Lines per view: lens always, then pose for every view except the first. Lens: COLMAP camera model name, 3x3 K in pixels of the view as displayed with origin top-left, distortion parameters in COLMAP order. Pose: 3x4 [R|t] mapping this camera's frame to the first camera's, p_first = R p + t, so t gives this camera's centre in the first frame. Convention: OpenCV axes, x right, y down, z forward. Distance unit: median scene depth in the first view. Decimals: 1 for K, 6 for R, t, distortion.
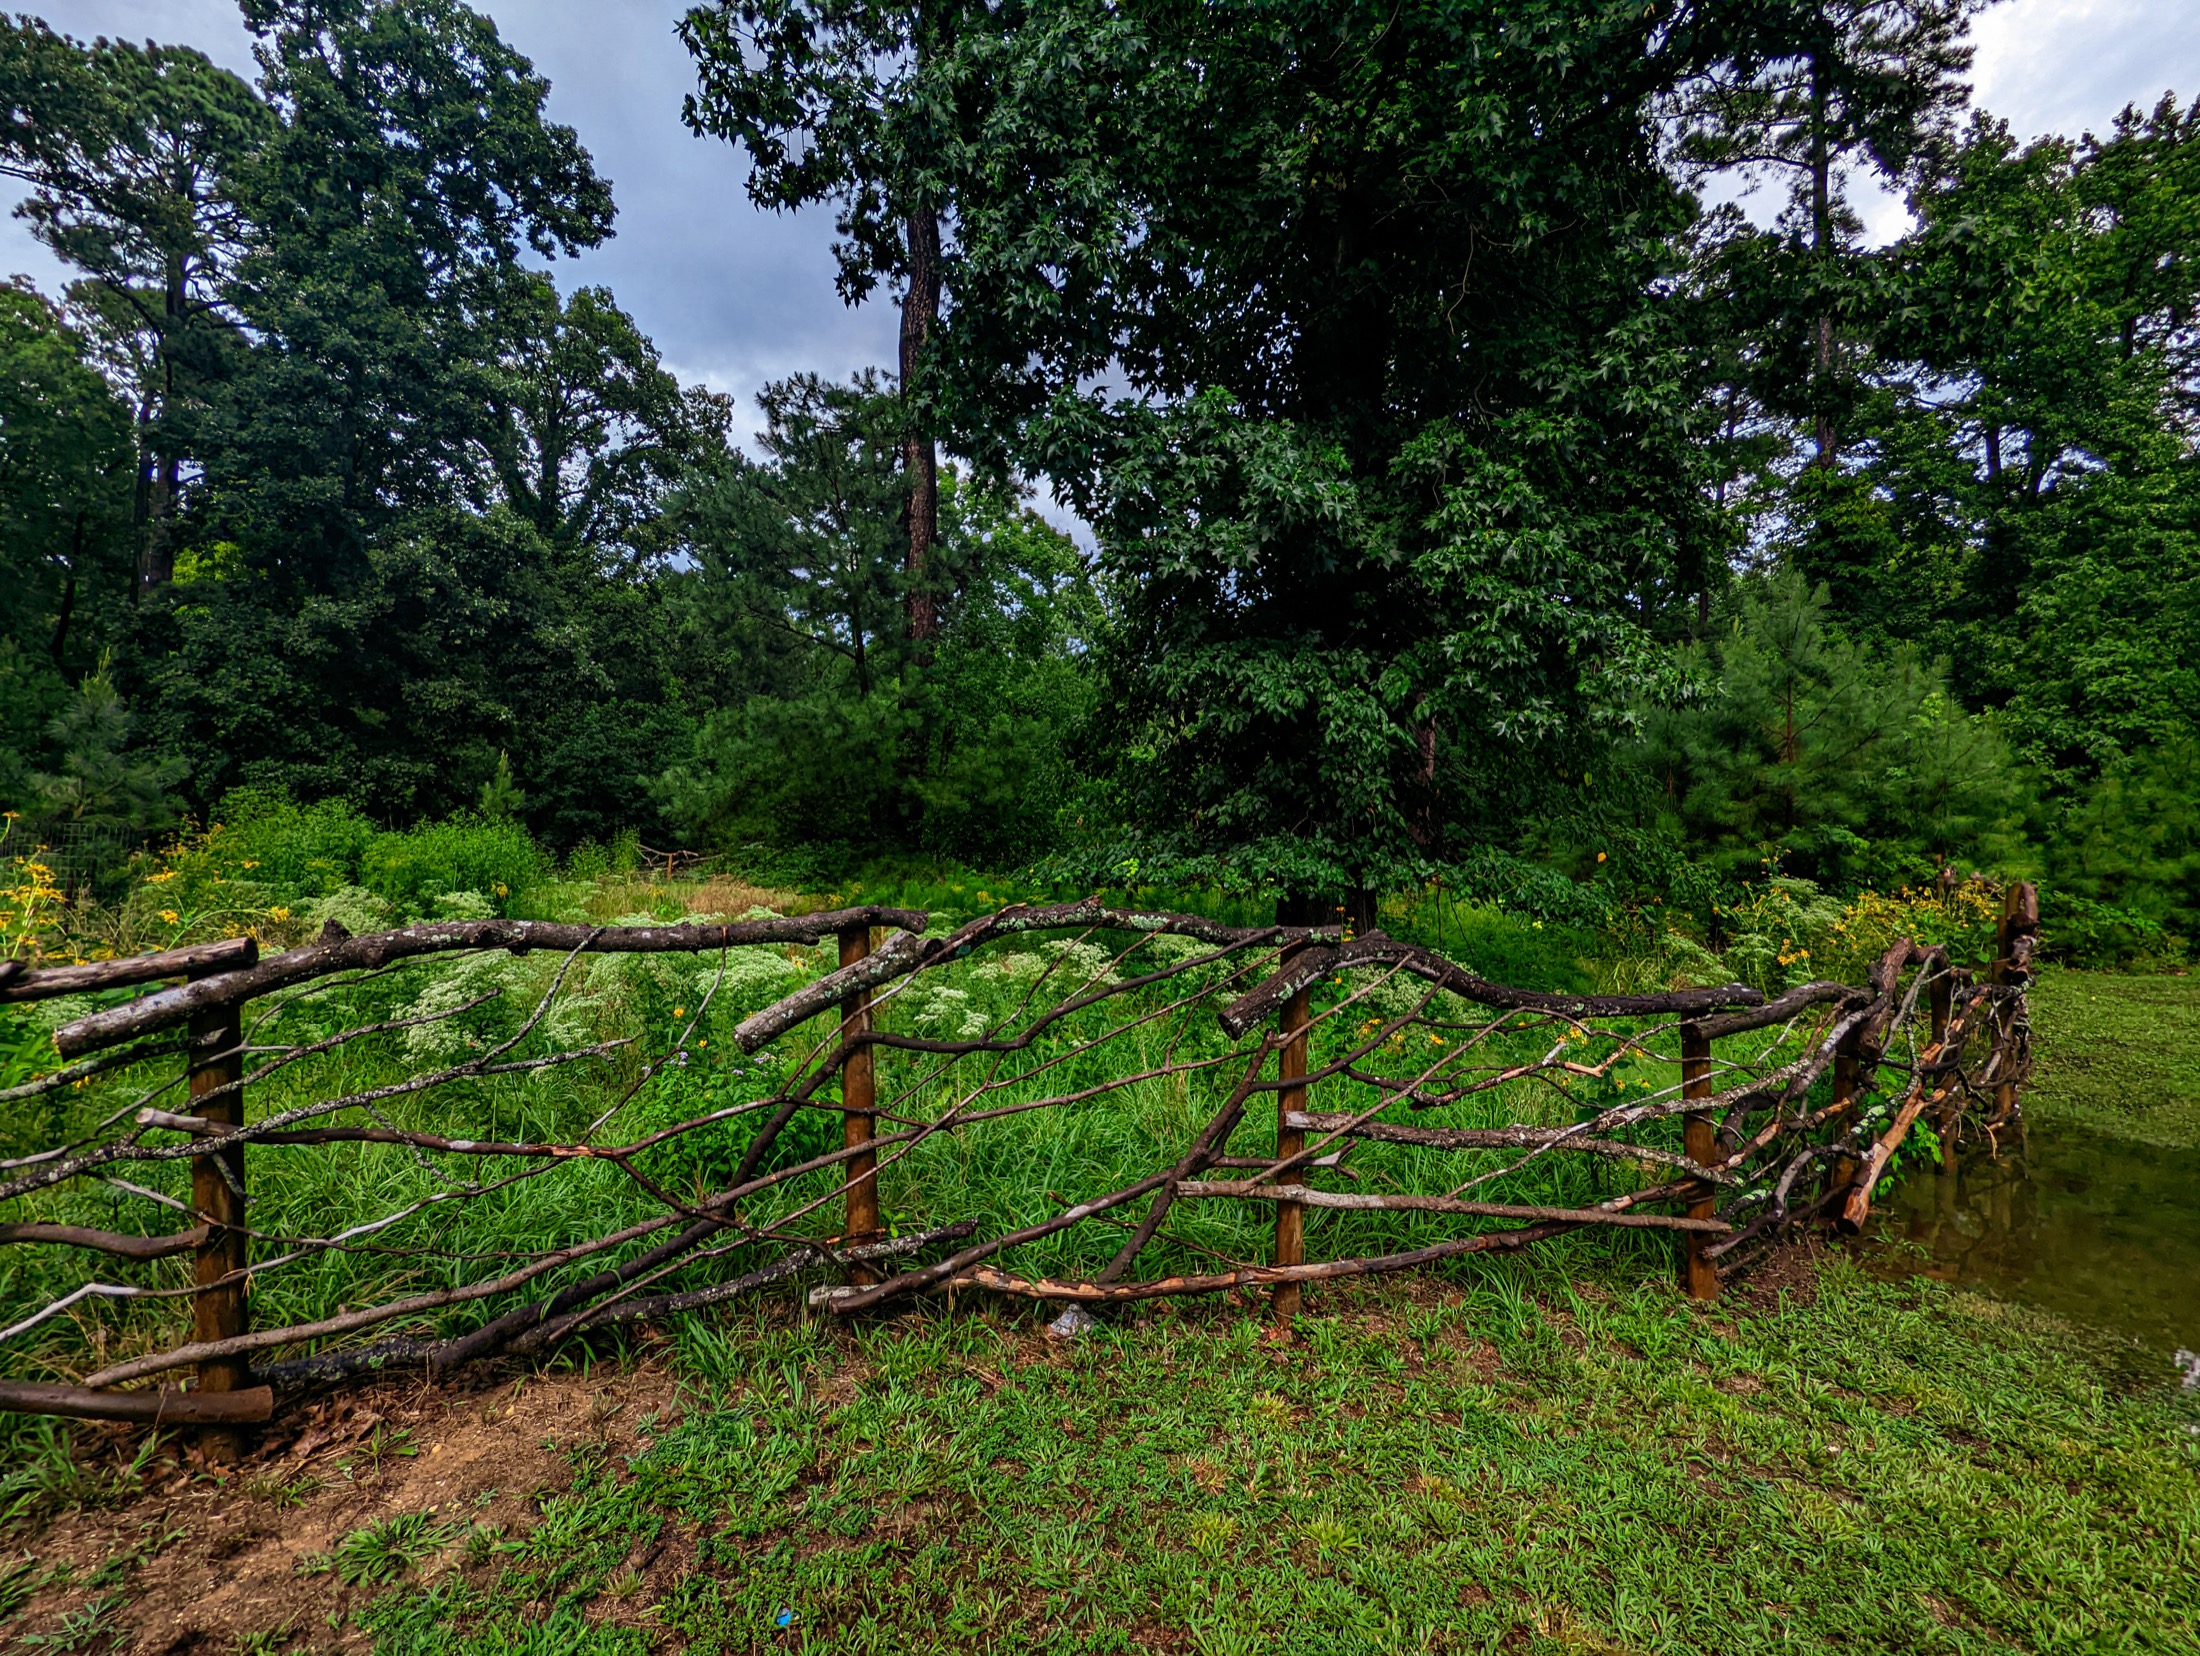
lens RADIAL K [[1055.1, 0, 1093.9], [0, 1055.1, 830.9], [0, 0, 1]] dist [0.002764, 0.000148]
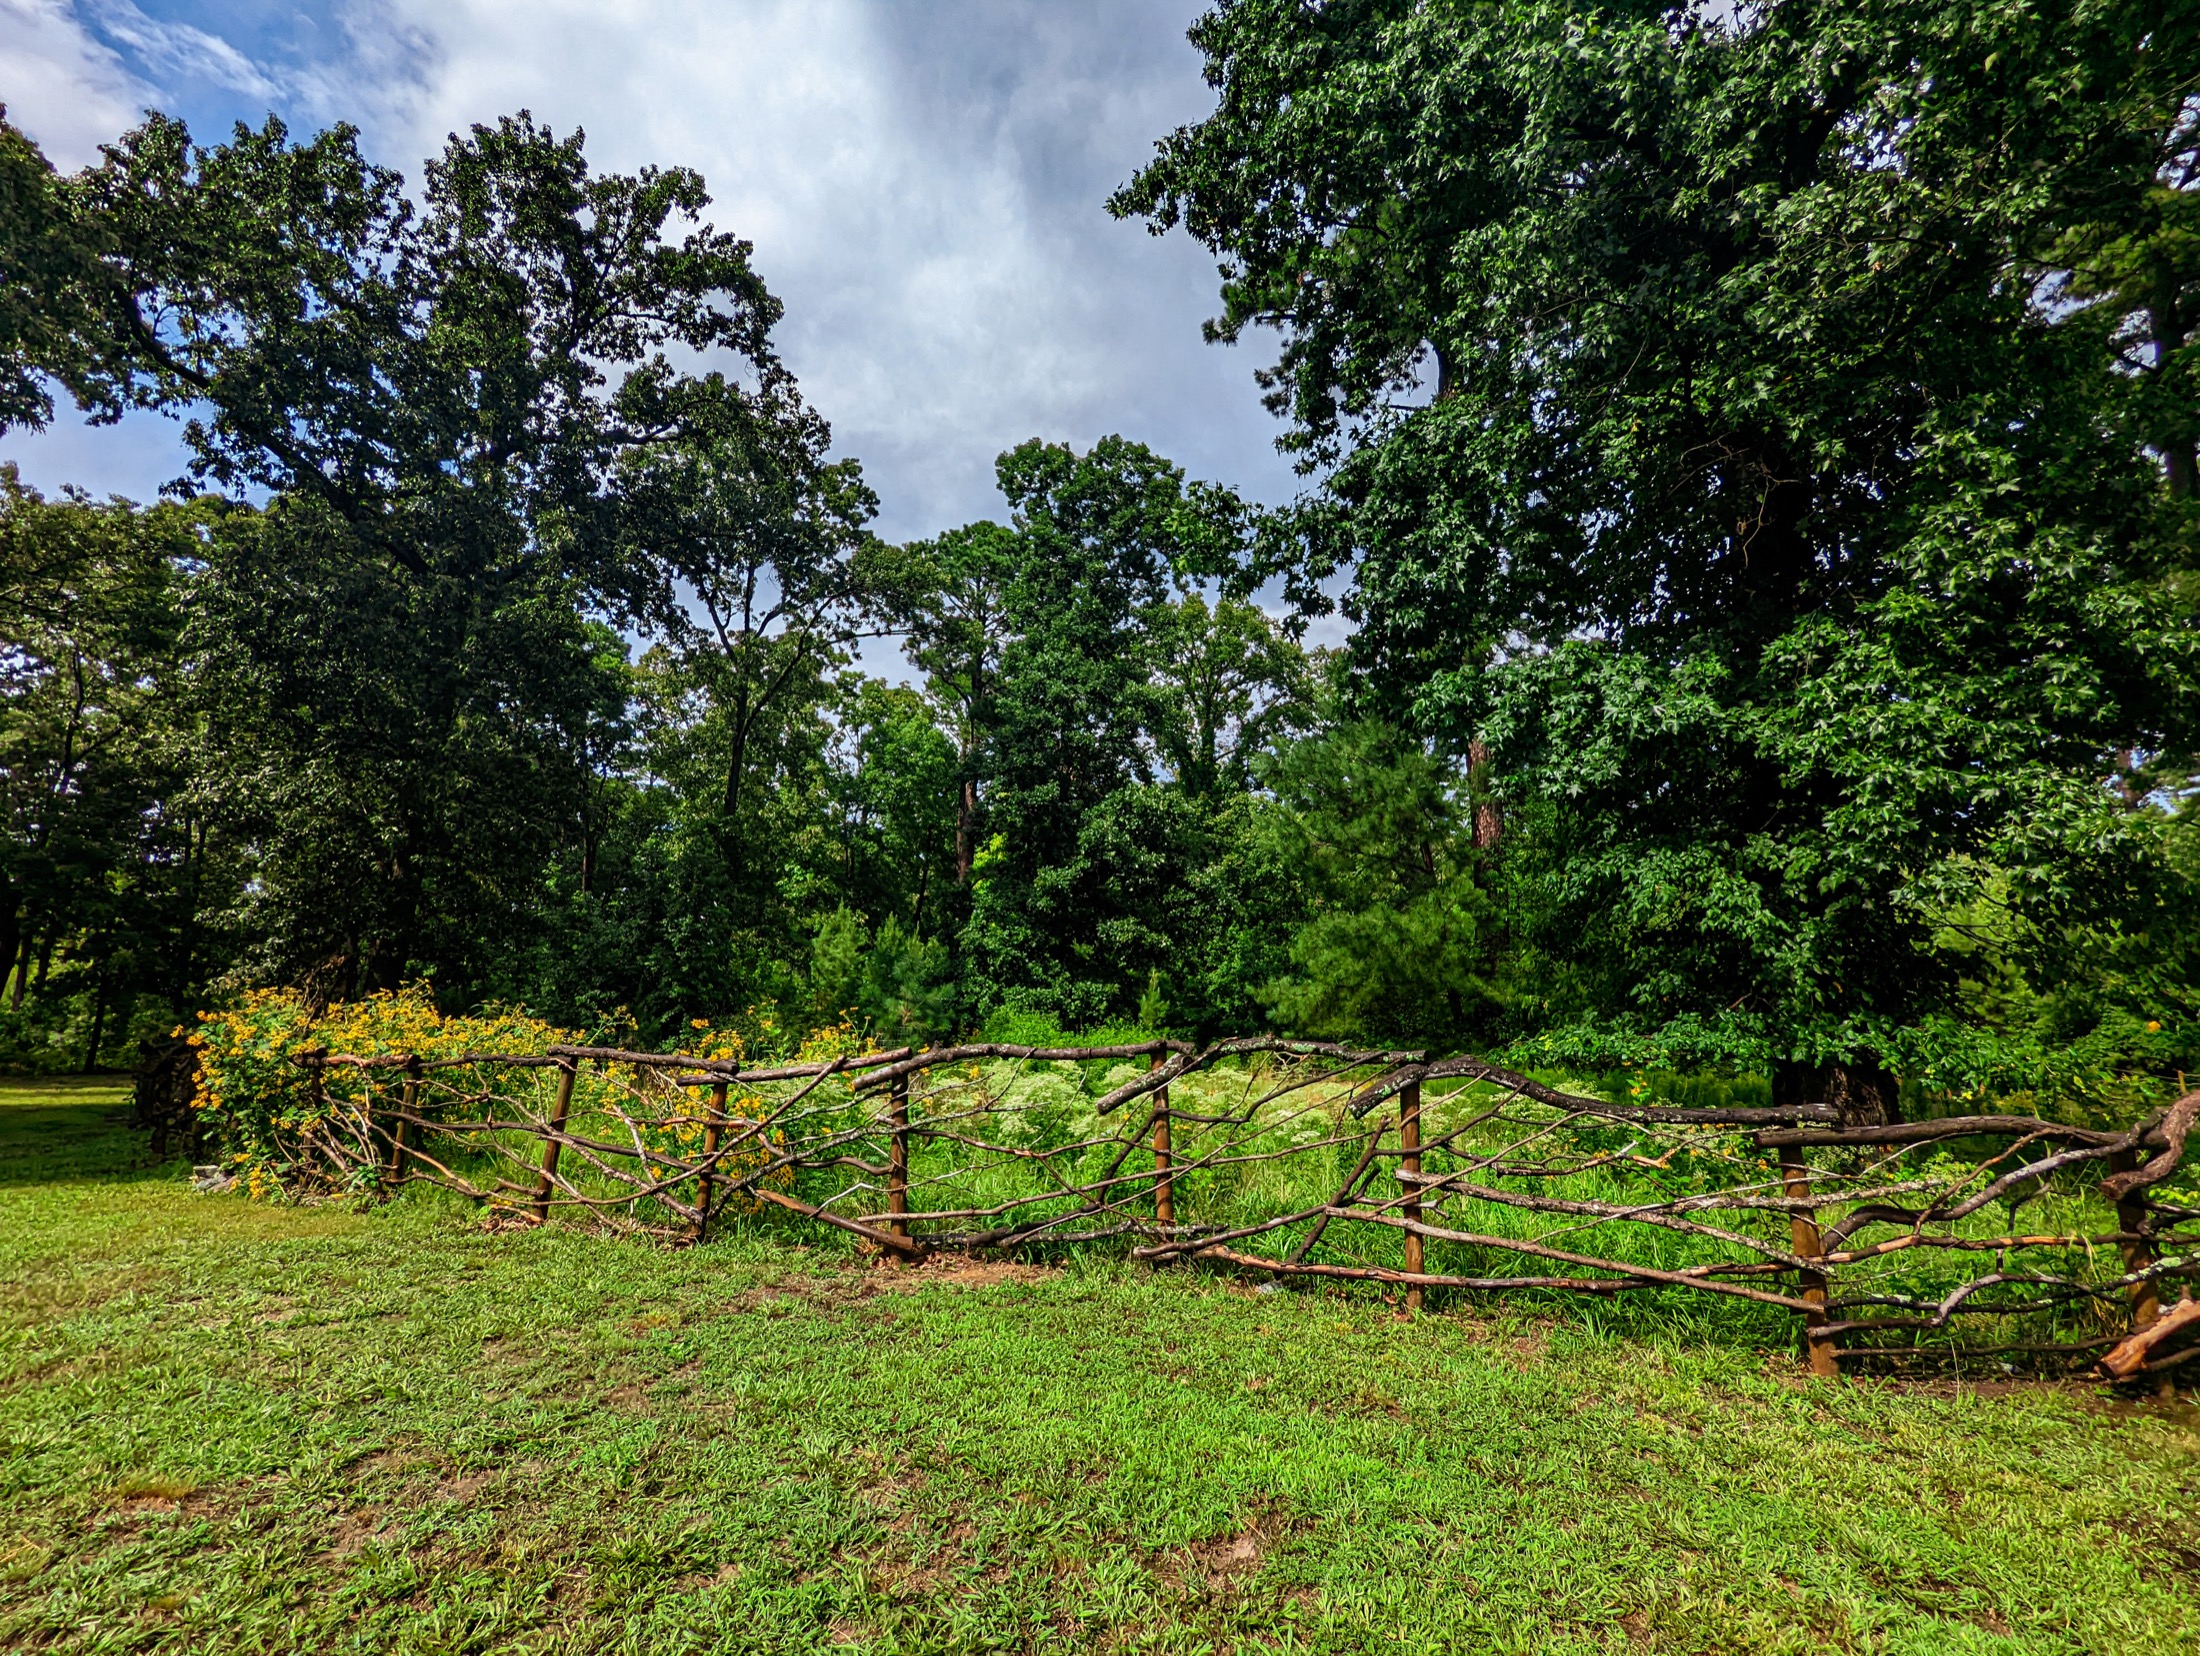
lens RADIAL K [[1040.5, 0, 1089.8], [0, 1040.5, 827.1], [0, 0, 1]] dist [0.016132, 0.001283]
pose [[0.815670, -0.132906, -0.563044, 0.084957], [0.017886, 0.978581, -0.205082, 0.008314], [0.578241, 0.157209, 0.800577, -0.069226]]
